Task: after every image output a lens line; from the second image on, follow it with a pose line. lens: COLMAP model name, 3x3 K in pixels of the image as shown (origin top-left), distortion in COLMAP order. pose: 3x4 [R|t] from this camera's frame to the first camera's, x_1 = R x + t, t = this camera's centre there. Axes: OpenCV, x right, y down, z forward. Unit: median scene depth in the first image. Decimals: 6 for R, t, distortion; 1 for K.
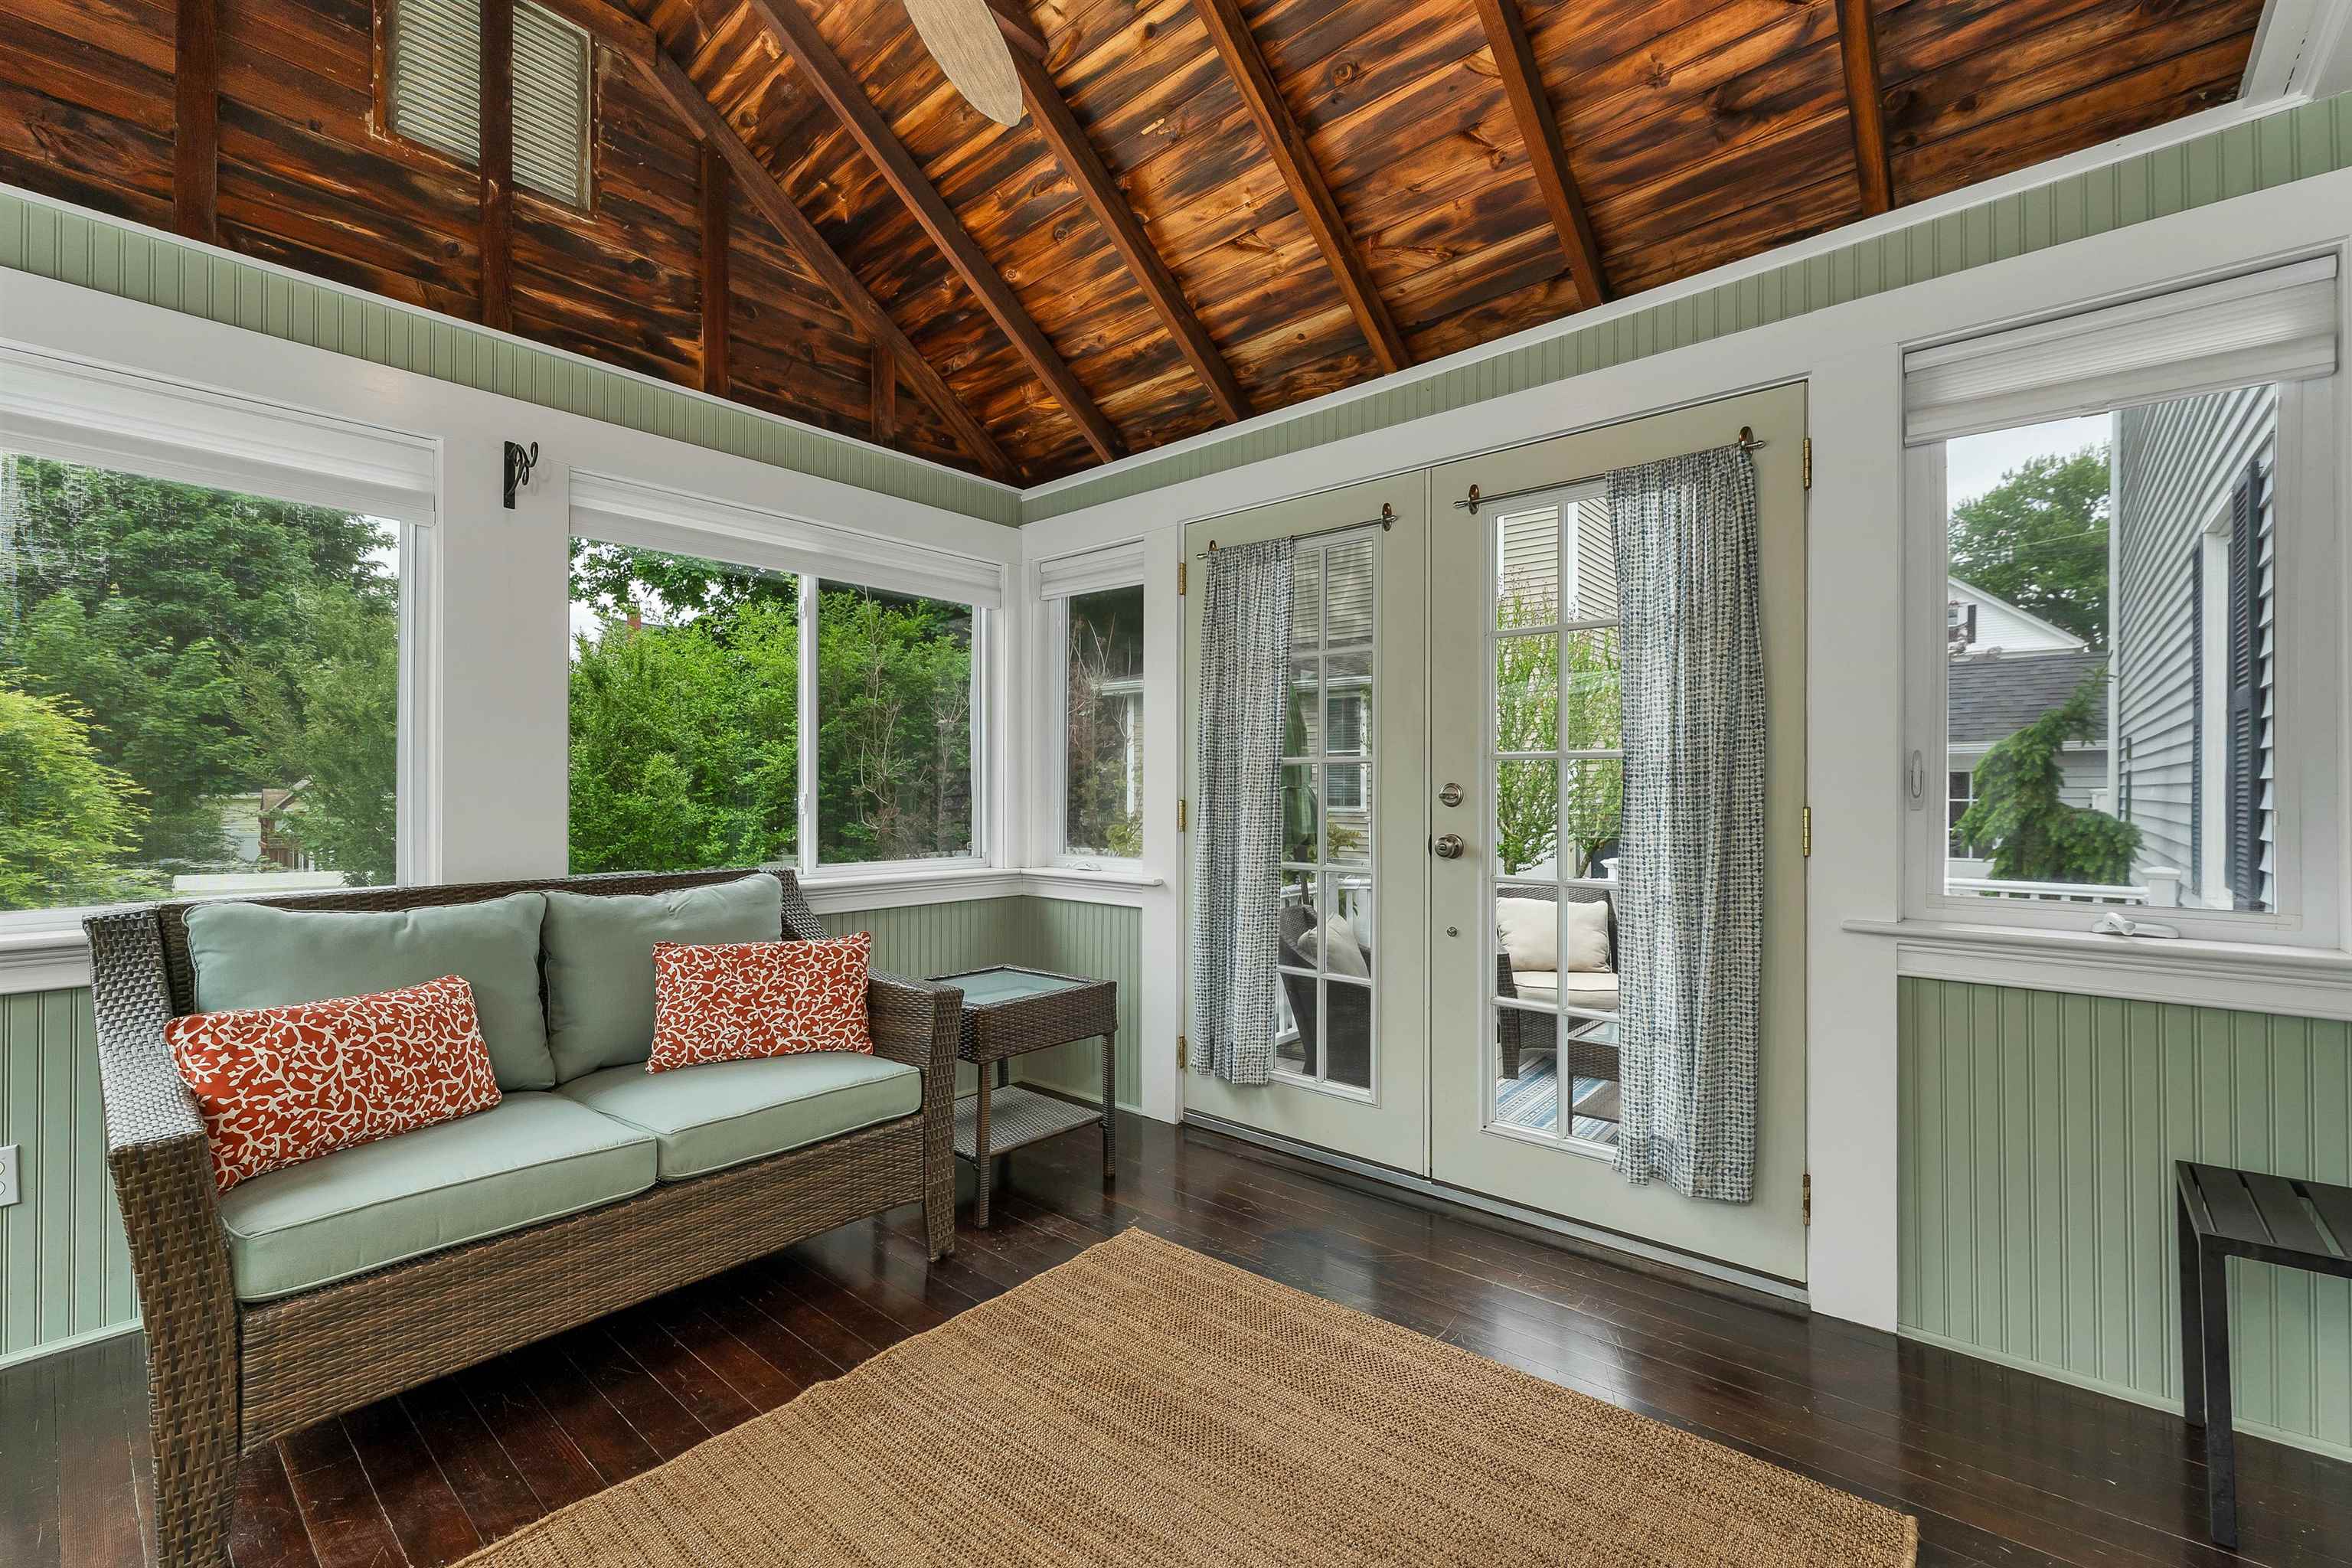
lens RADIAL K [[973.6, 0, 1177.7], [0, 973.6, 790.6], [0, 0, 1]] dist [0.000359, 0.000227]
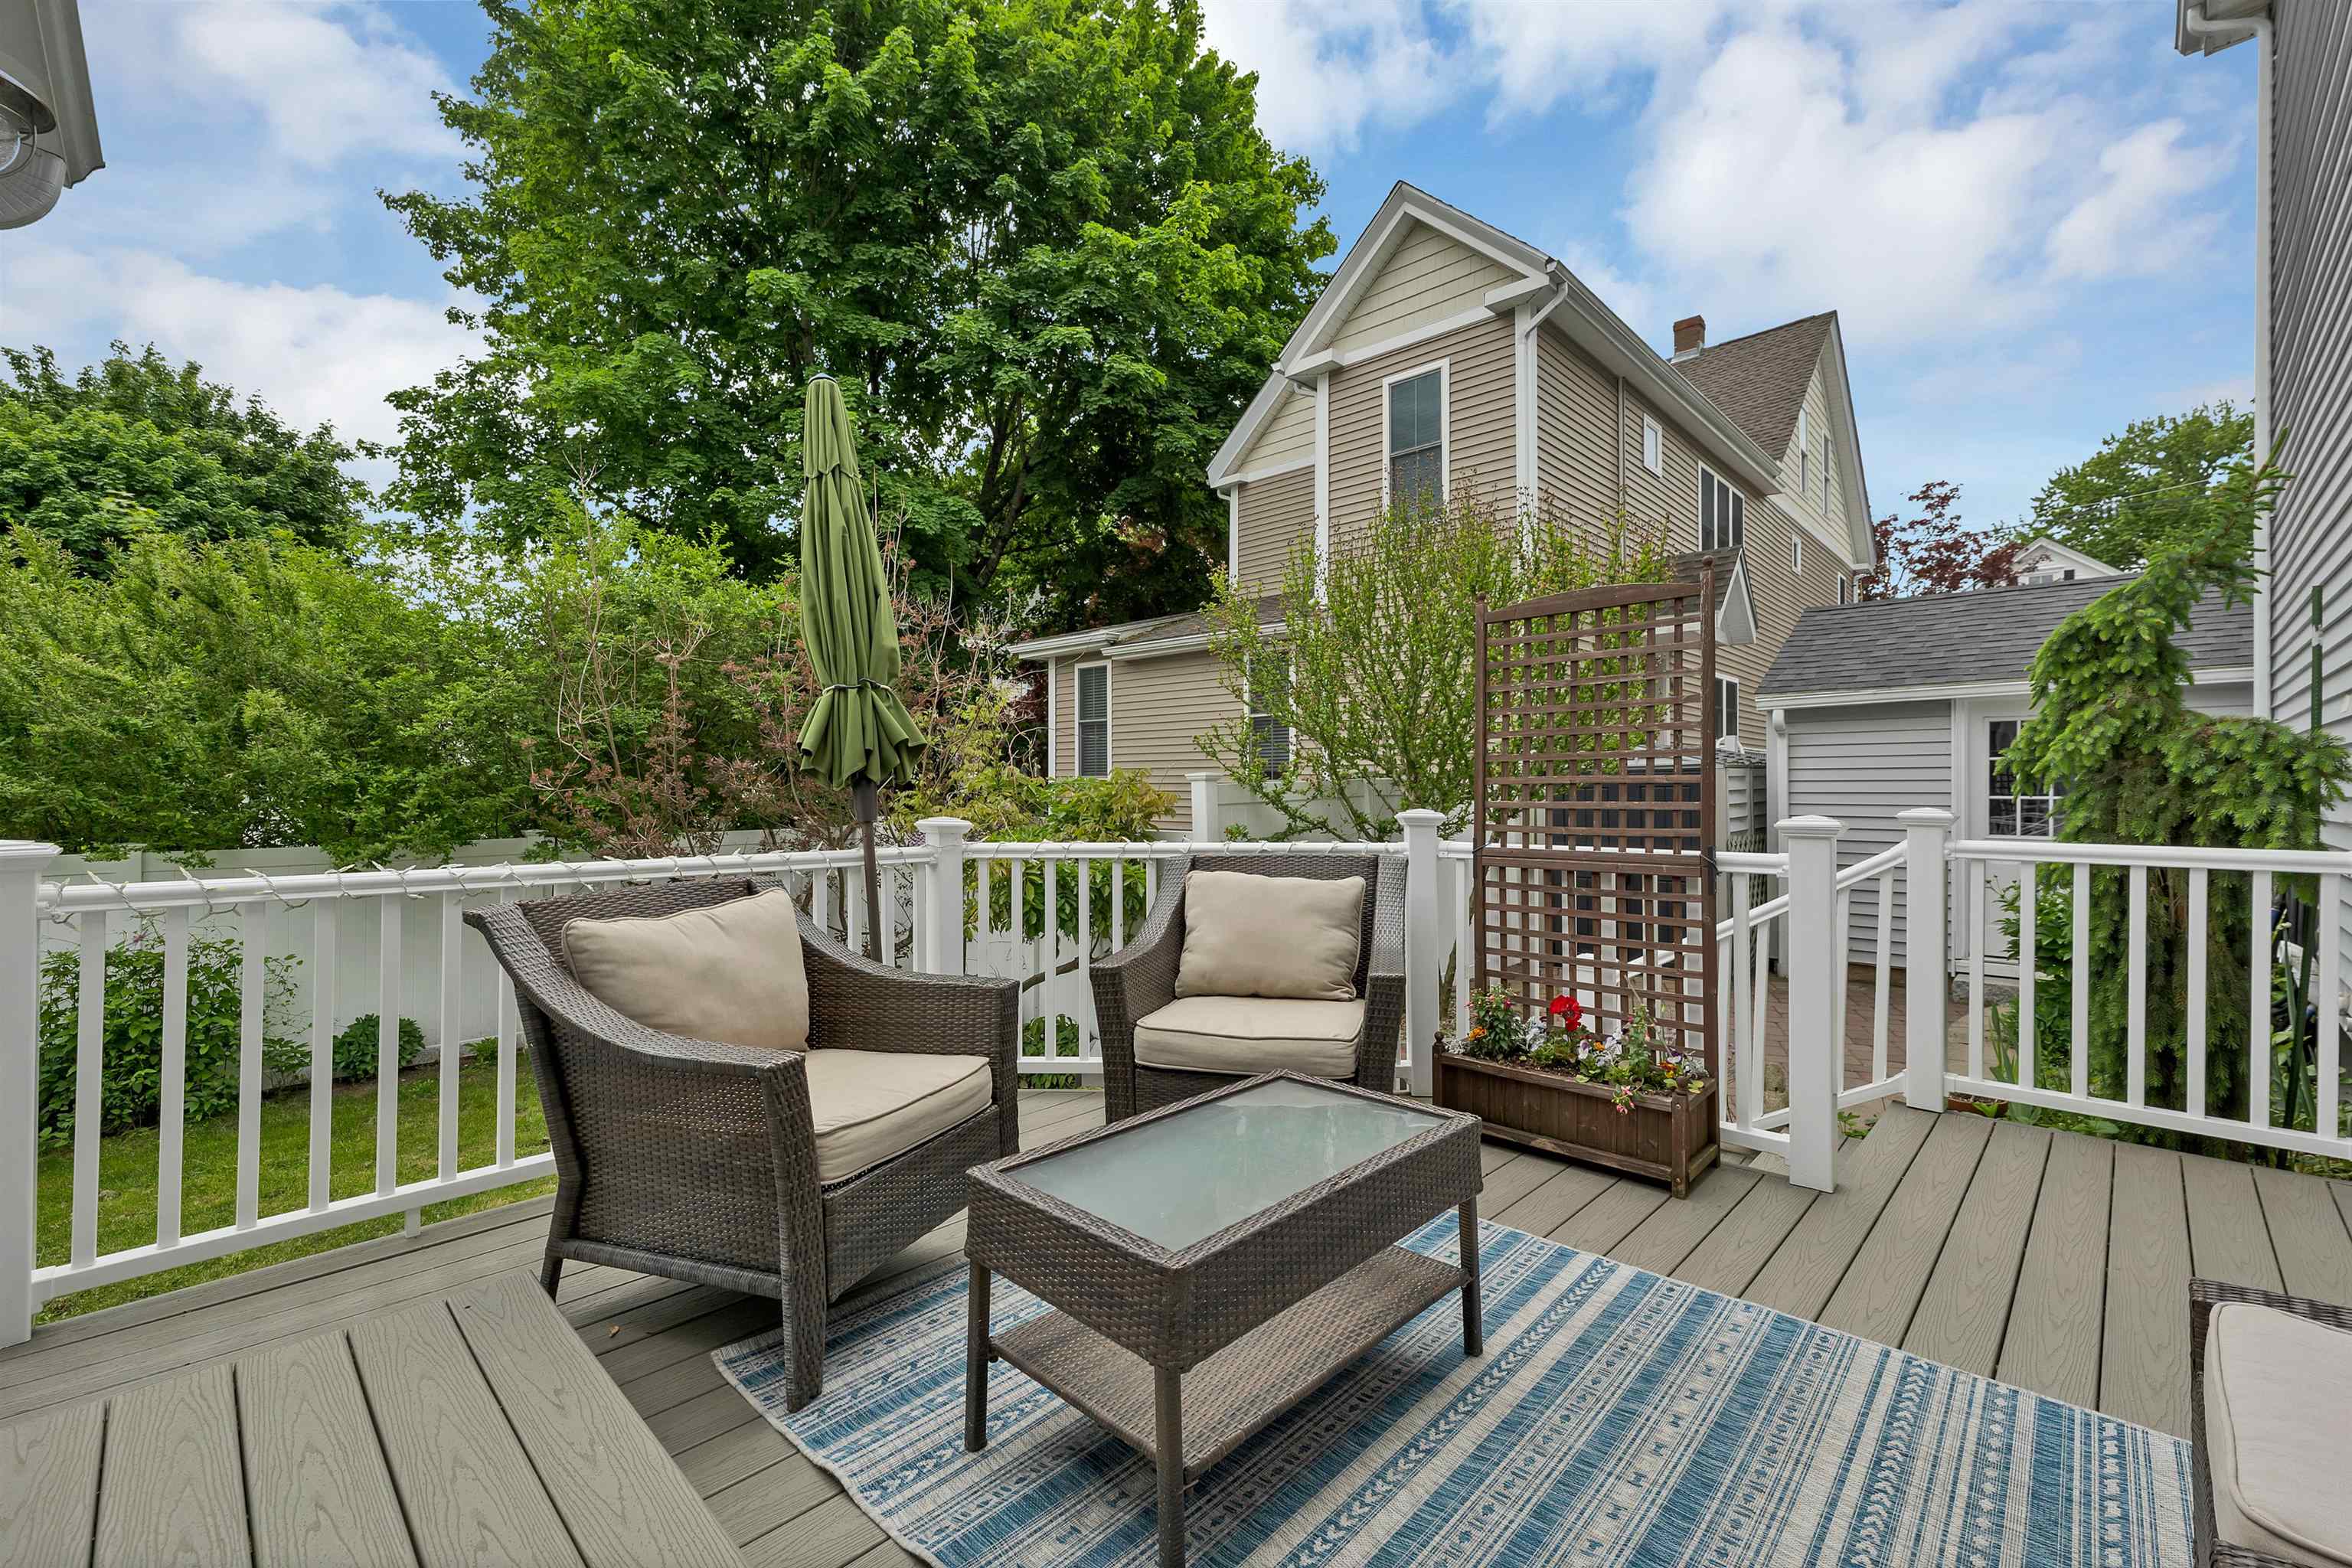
lens RADIAL K [[973.6, 0, 1177.7], [0, 973.6, 790.6], [0, 0, 1]] dist [0.000359, 0.000227]
pose [[0.998304, 0.000774, -0.058214, 0.691485], [-0.000865, 0.999998, -0.001533, 0.120352], [0.058213, 0.001581, 0.998303, 0.782909]]
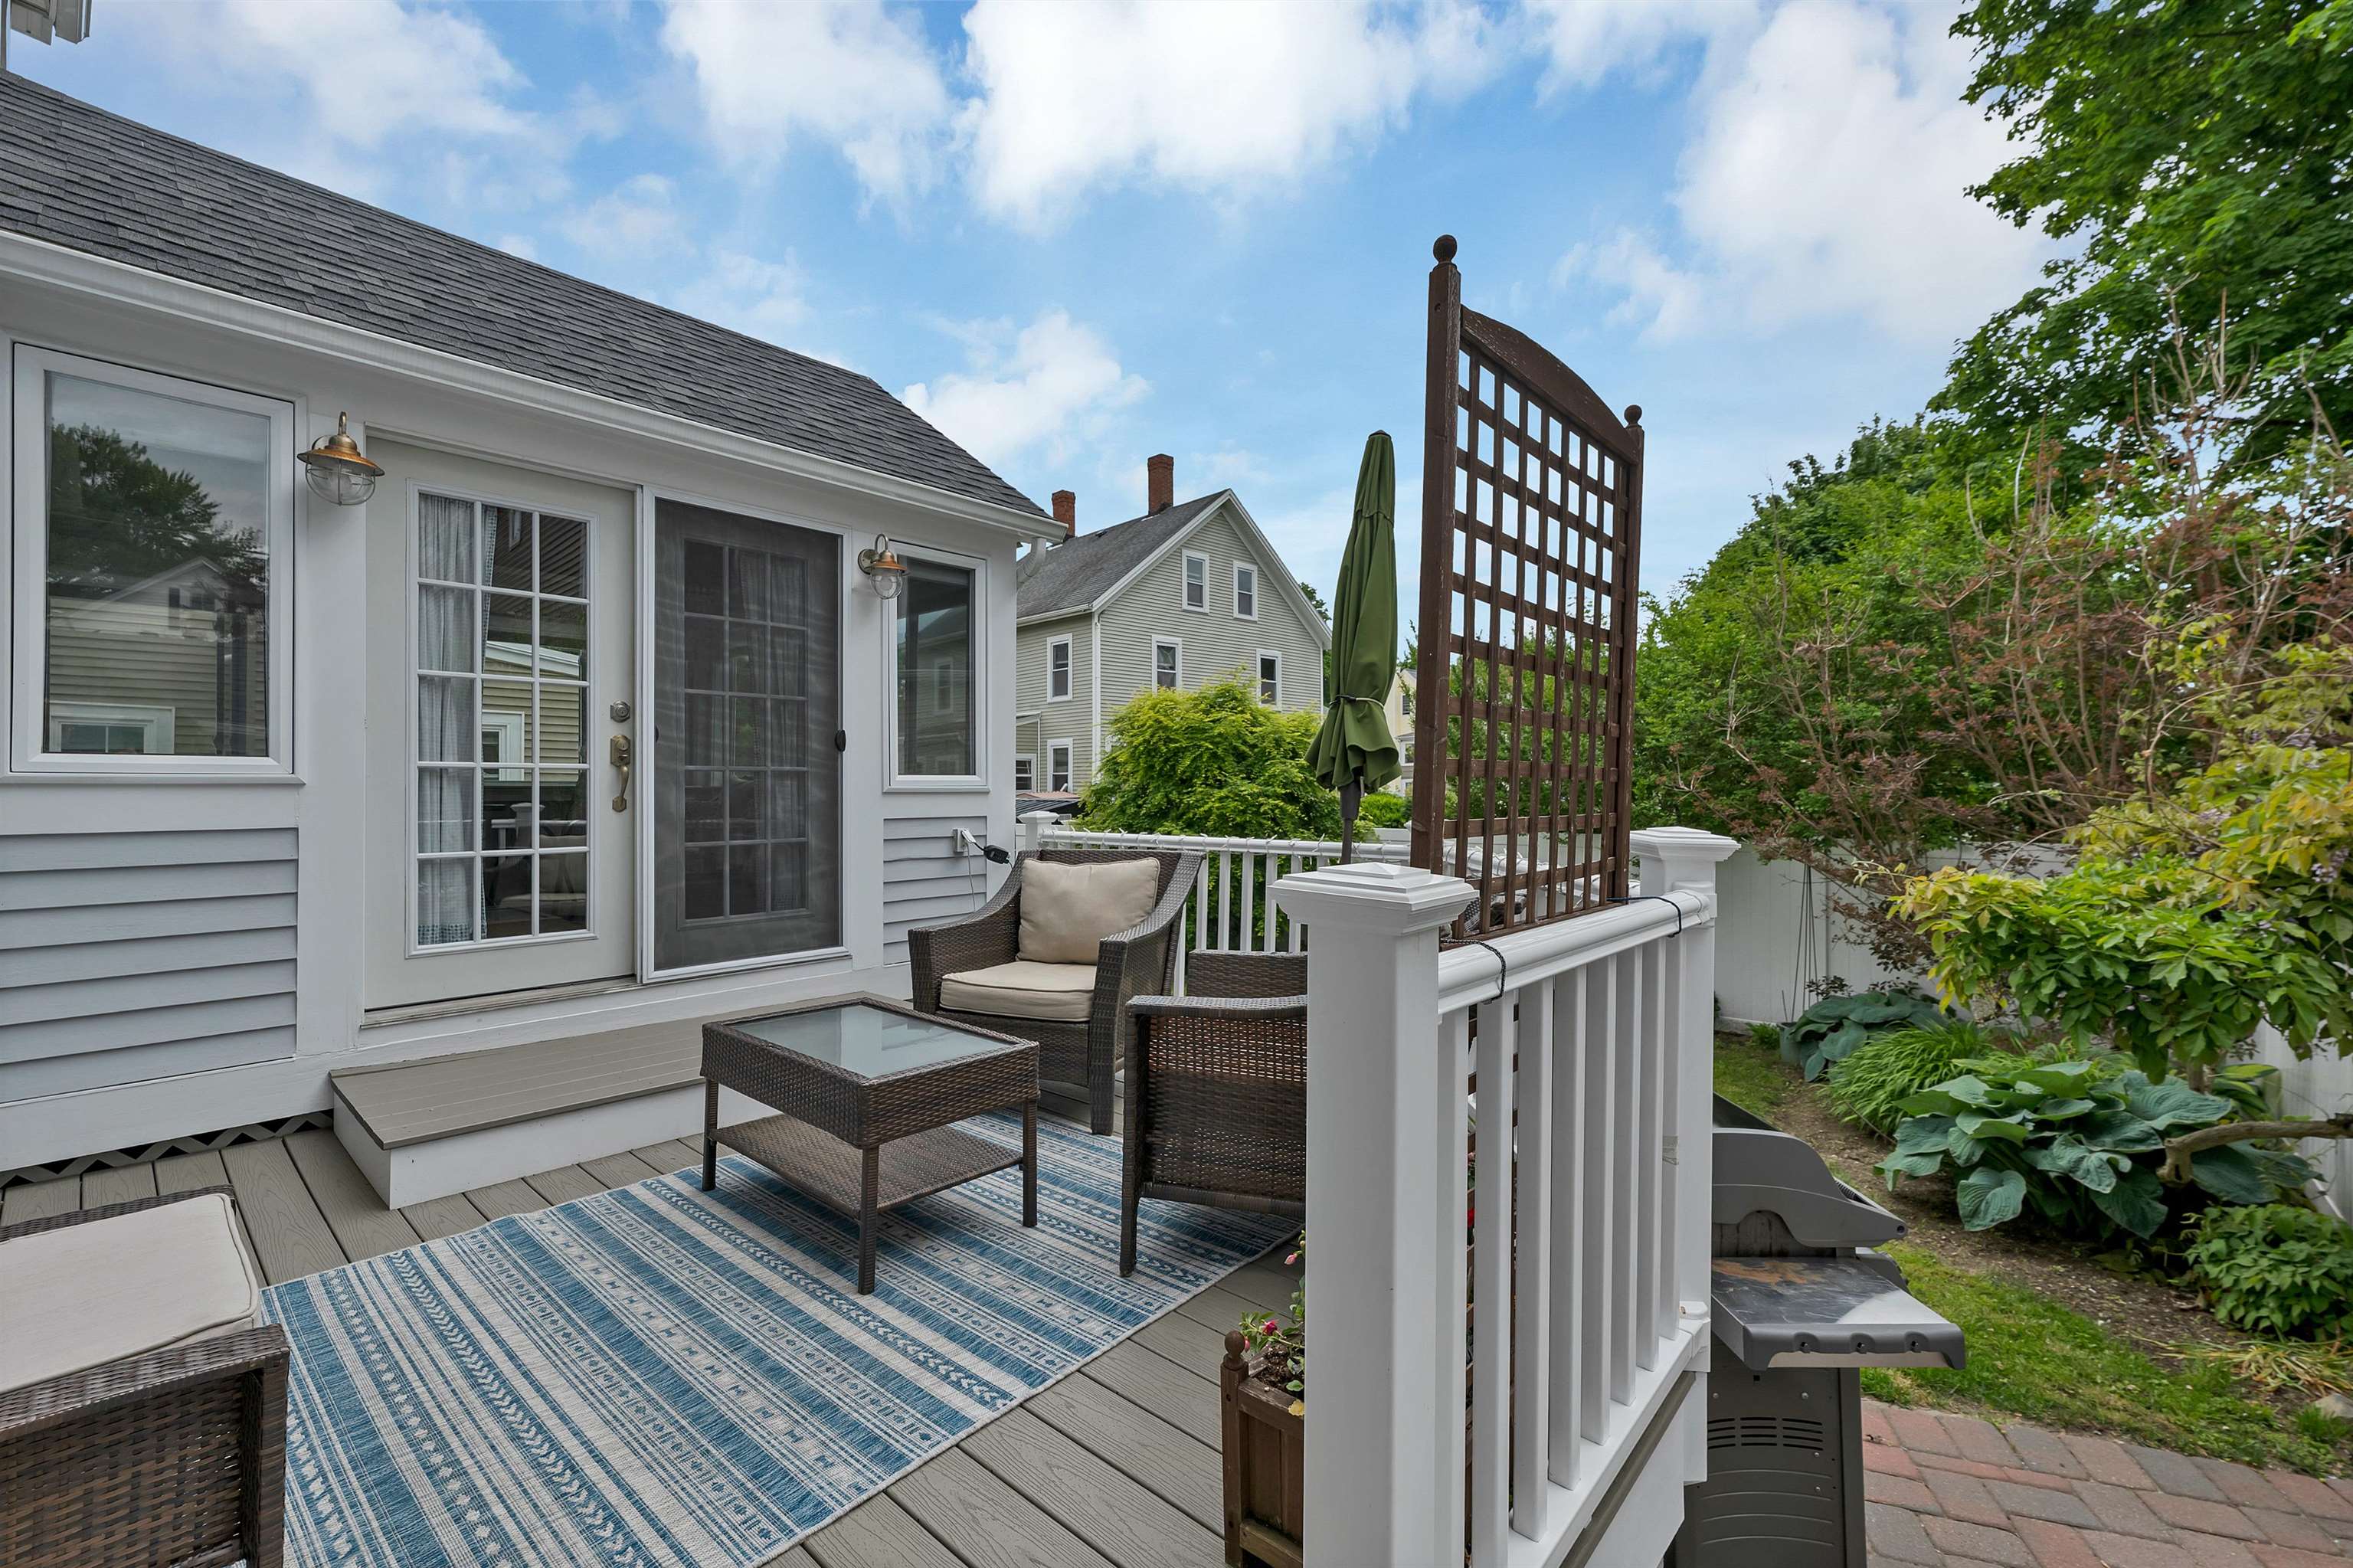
lens RADIAL K [[983.4, 0, 1167.6], [0, 983.4, 790.4], [0, 0, 1]] dist [0.001570, 0.000241]
pose [[-0.015627, 0.000388, -0.999878, 1.629145], [-0.003048, 0.999995, 0.000435, 0.116676], [0.999873, 0.003054, -0.015625, 1.724475]]
